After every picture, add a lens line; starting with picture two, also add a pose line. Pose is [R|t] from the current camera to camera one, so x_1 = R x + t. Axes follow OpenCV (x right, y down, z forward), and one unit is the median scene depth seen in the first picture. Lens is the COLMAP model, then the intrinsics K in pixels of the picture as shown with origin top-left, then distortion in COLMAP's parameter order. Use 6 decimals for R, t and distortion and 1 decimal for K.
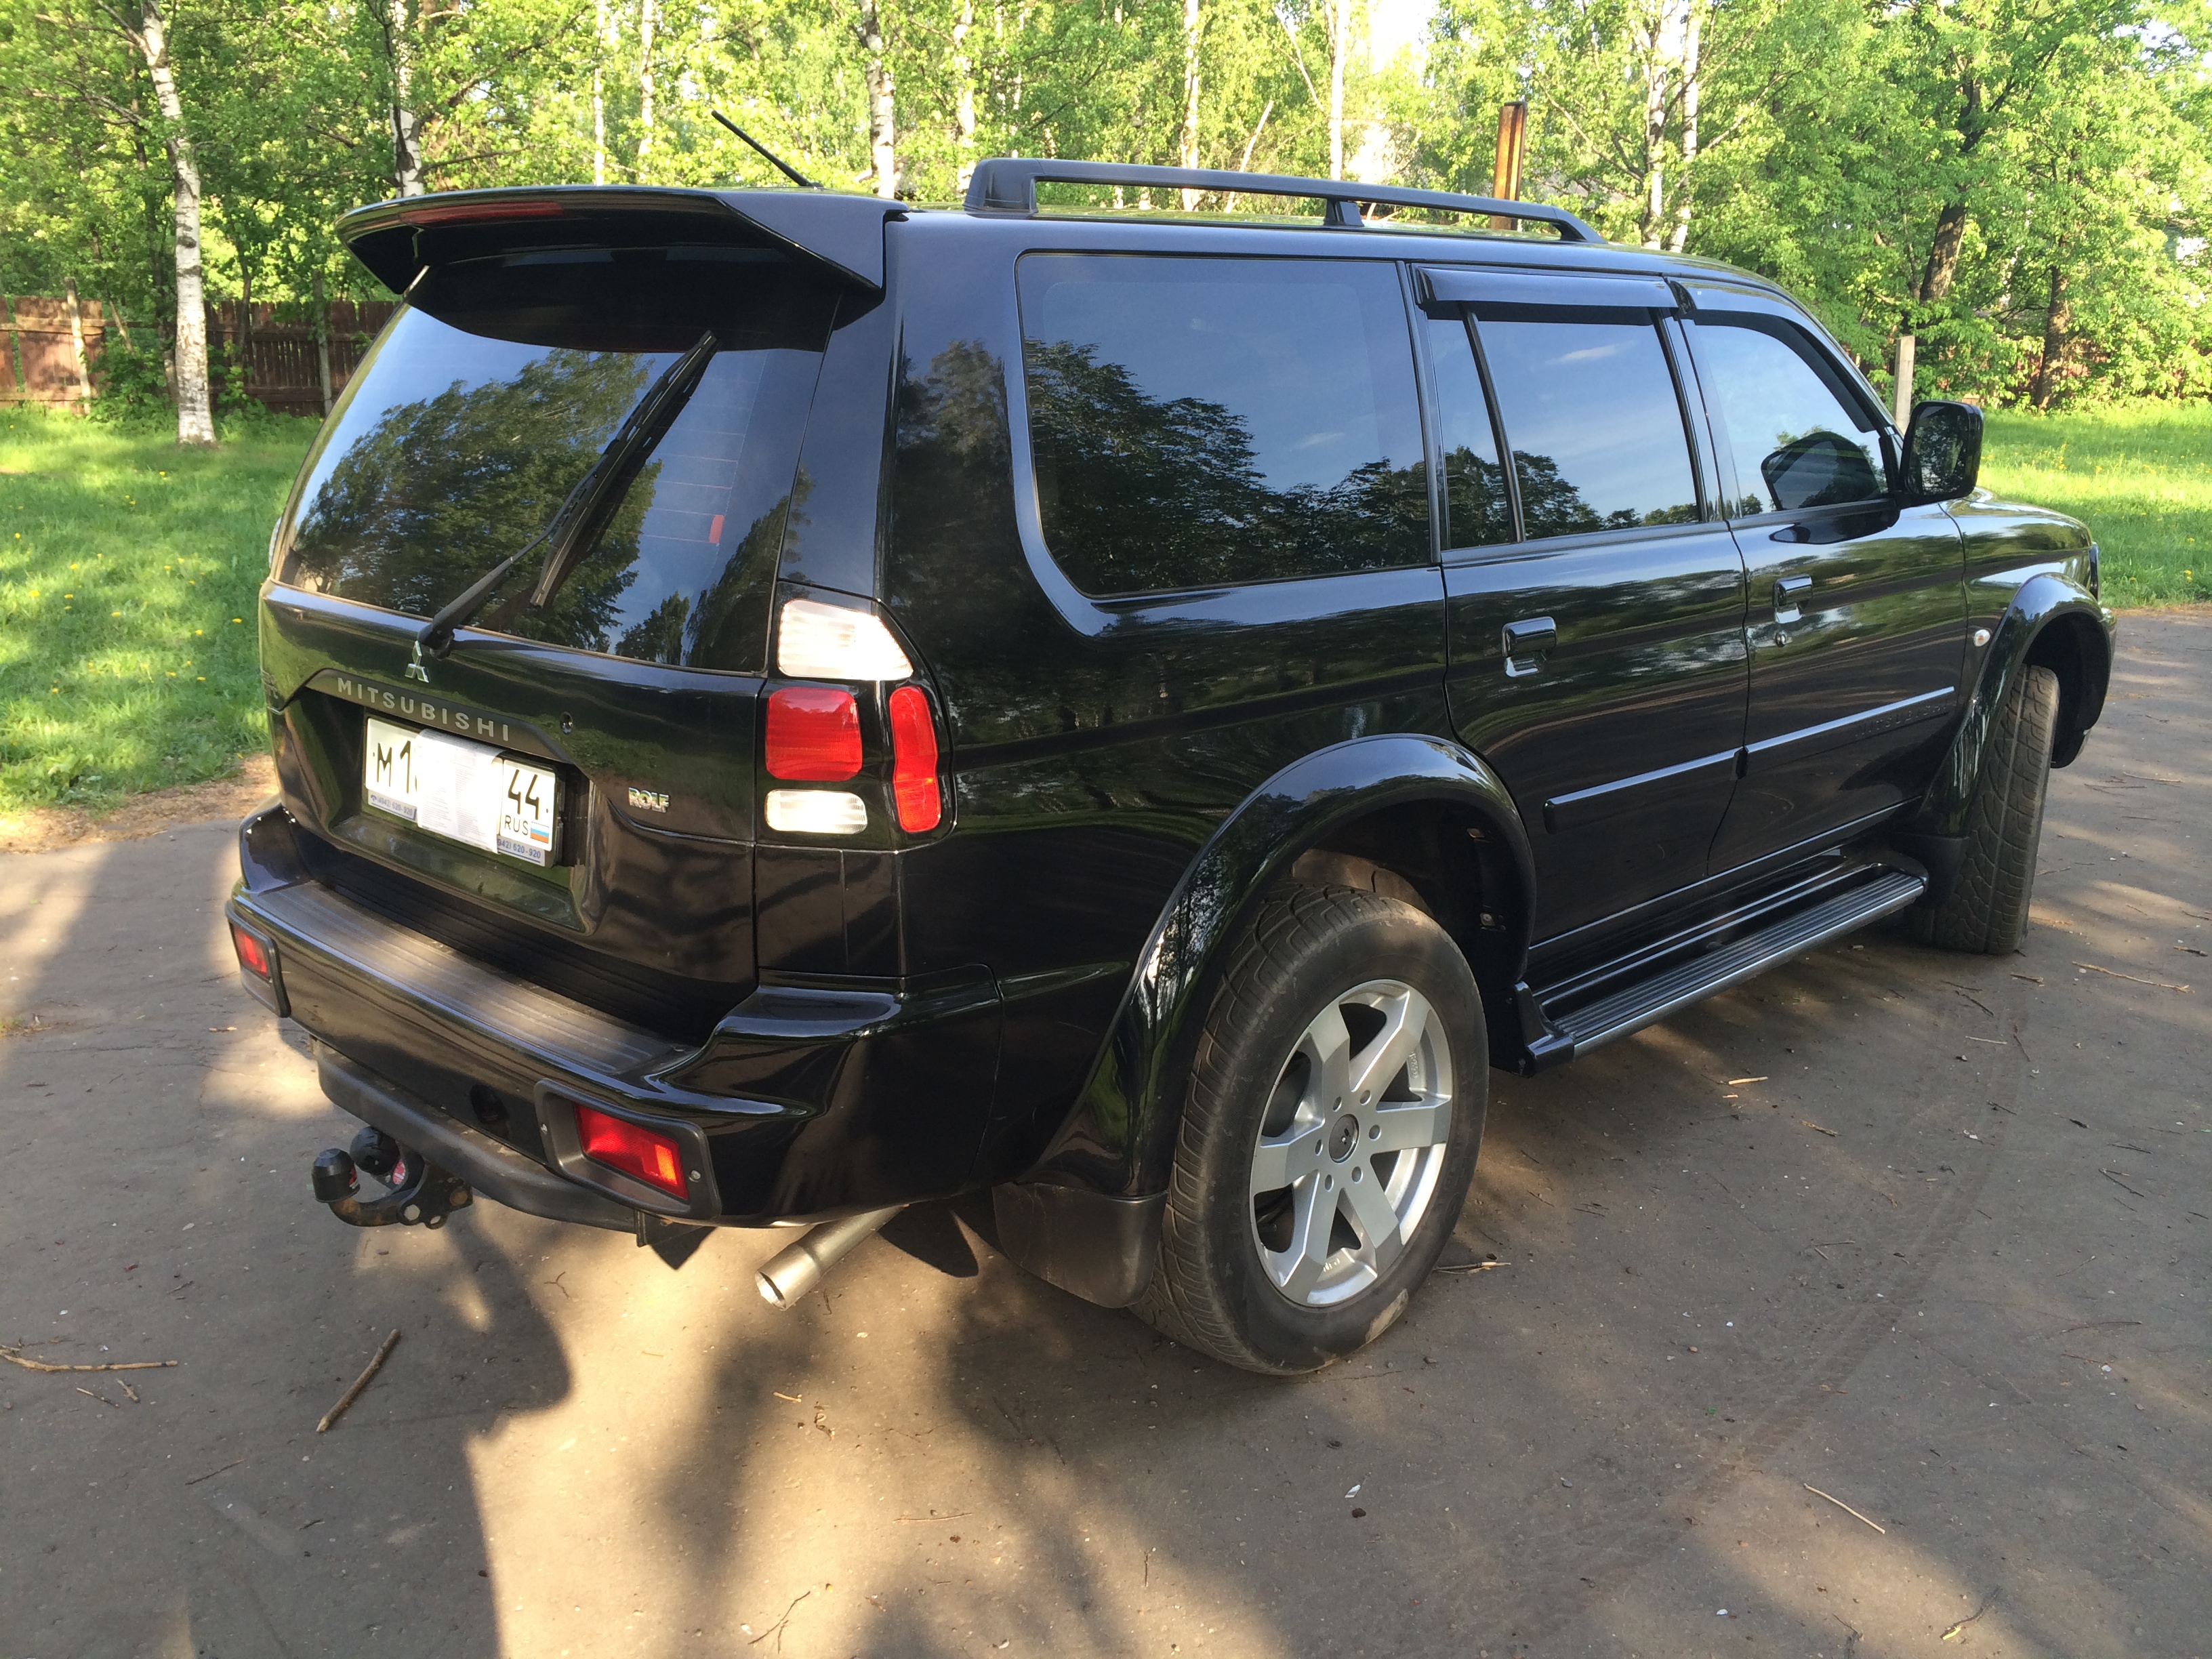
lens RADIAL K [[1897.8, 0, 1105.1], [0, 1897.8, 828.1], [0, 0, 1]] dist [0.078777, -0.110671]
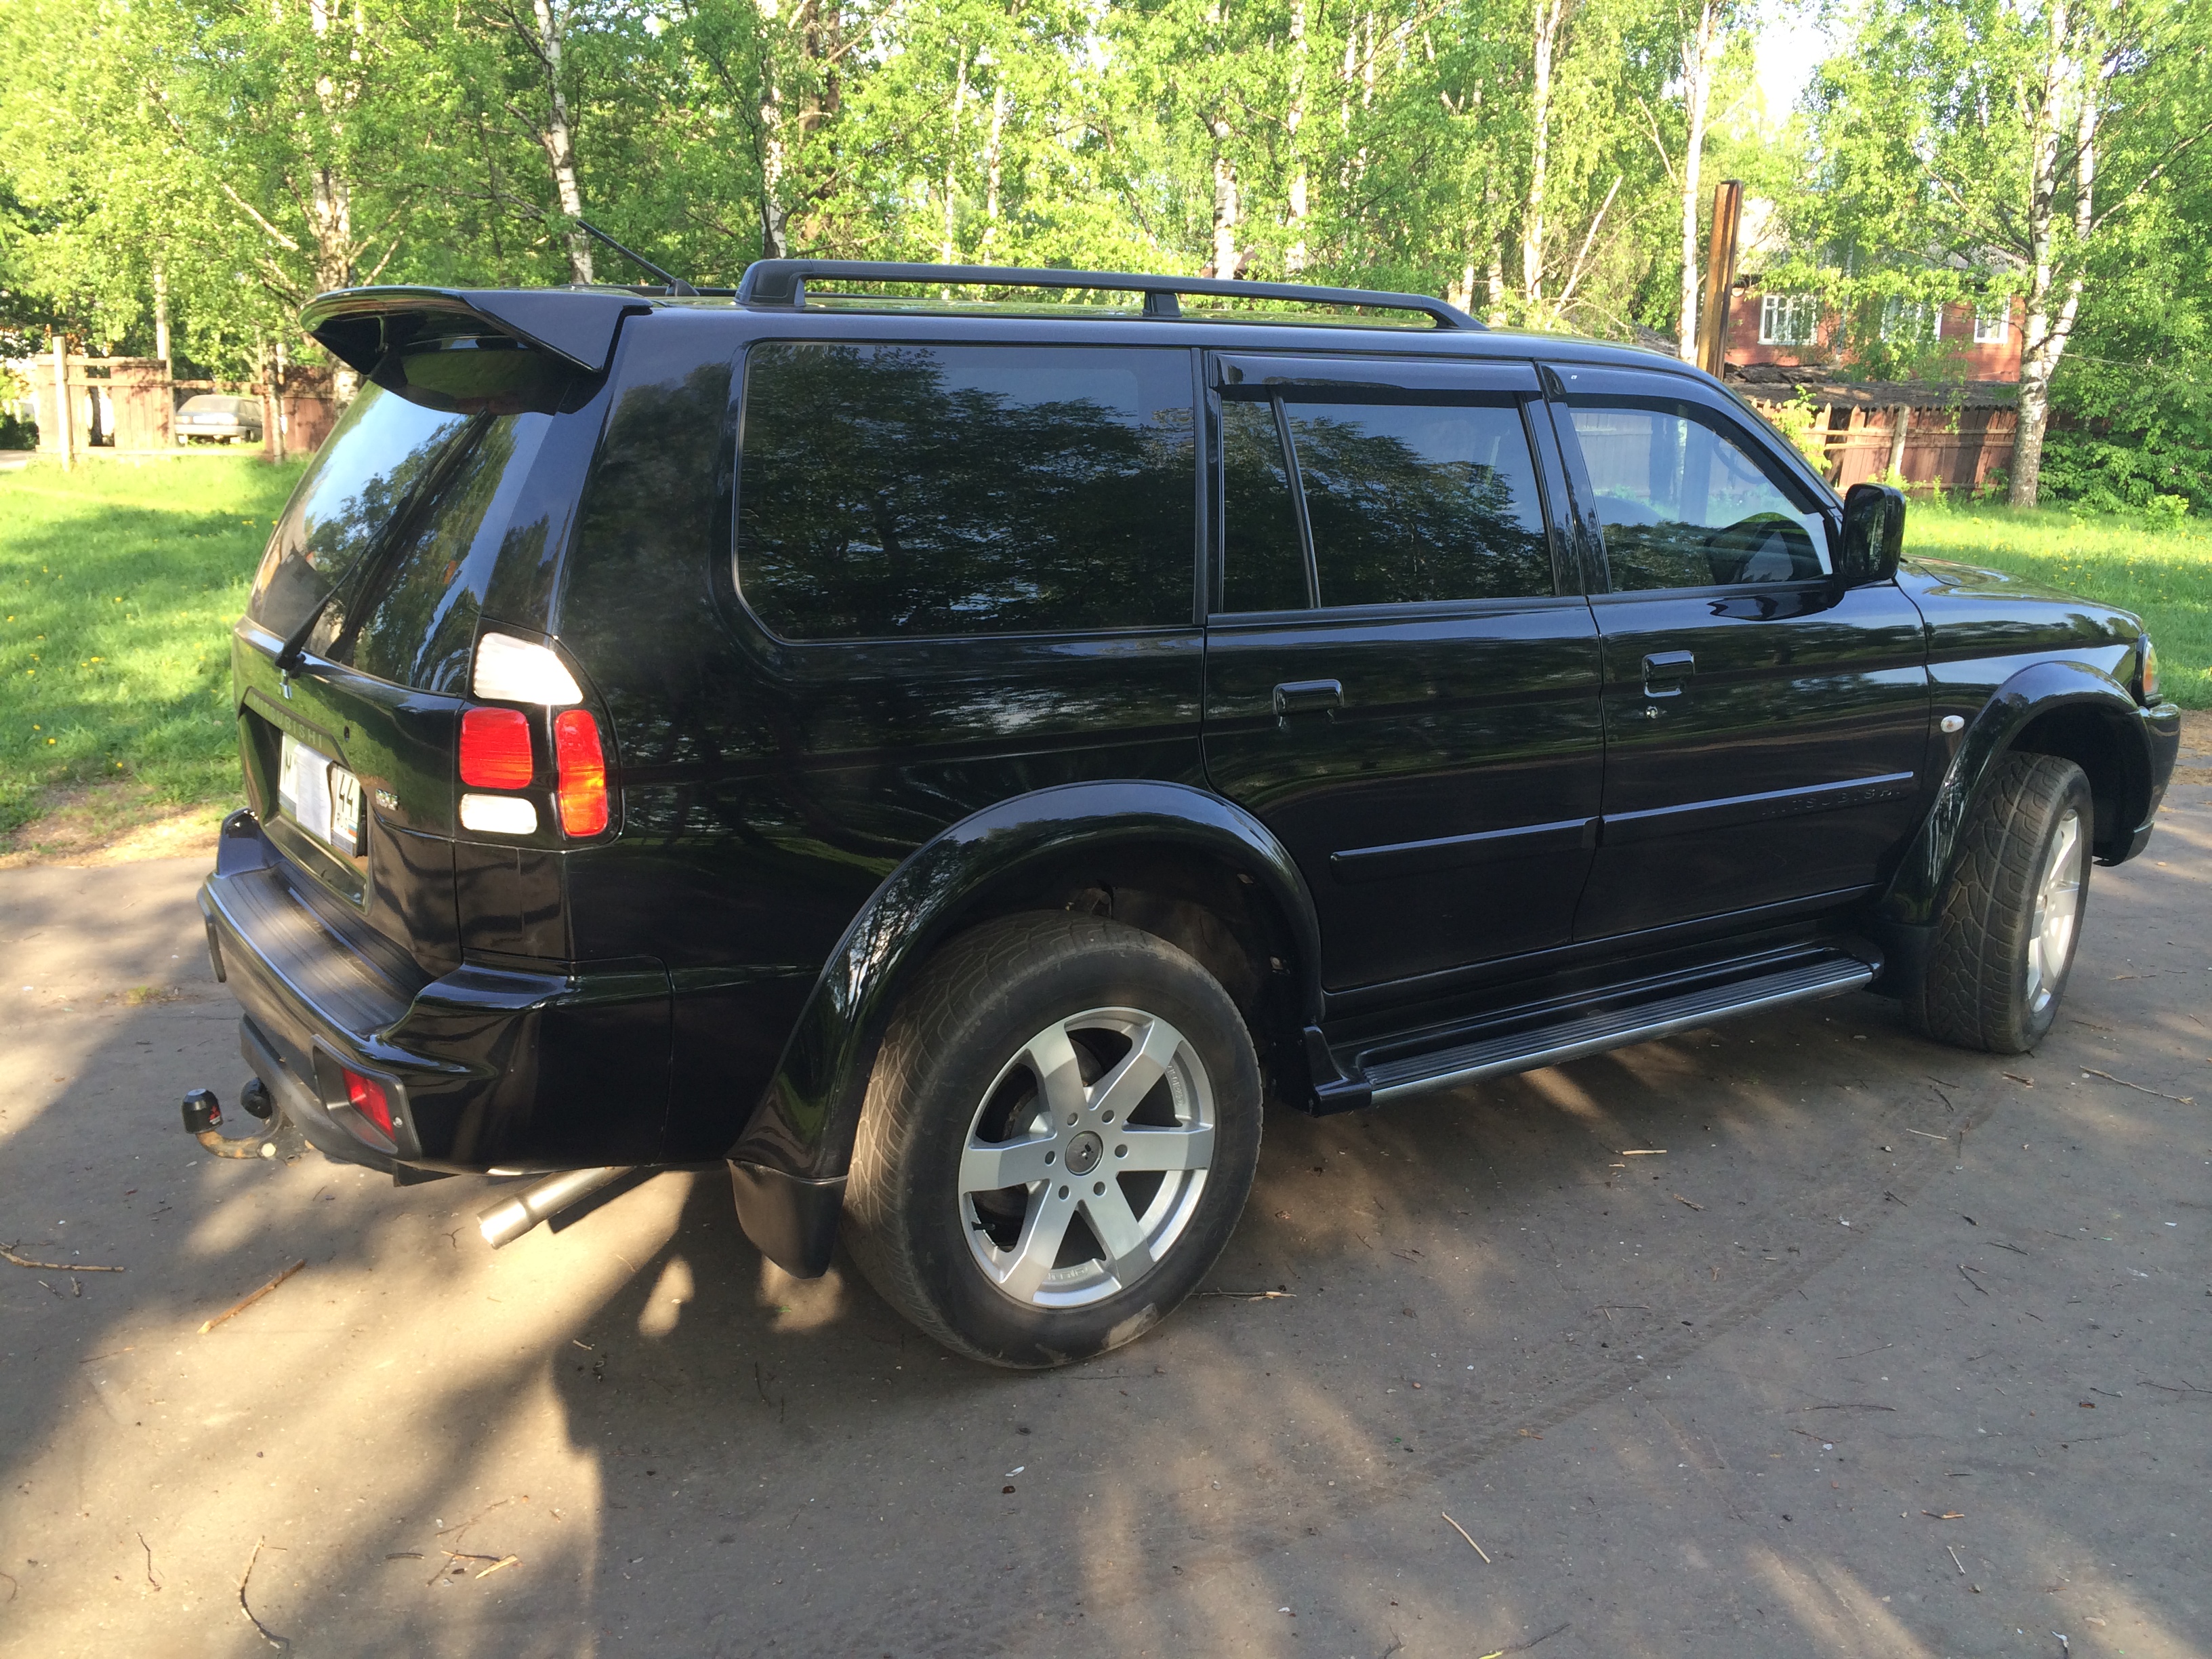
lens RADIAL K [[1897.8, 0, 1105.0], [0, 1897.8, 828.2], [0, 0, 1]] dist [0.078777, -0.110671]
pose [[0.980886, 0.046851, -0.188861, 0.314846], [-0.053823, 0.998039, -0.031954, 0.012365], [0.186993, 0.041509, 0.981484, -0.058864]]
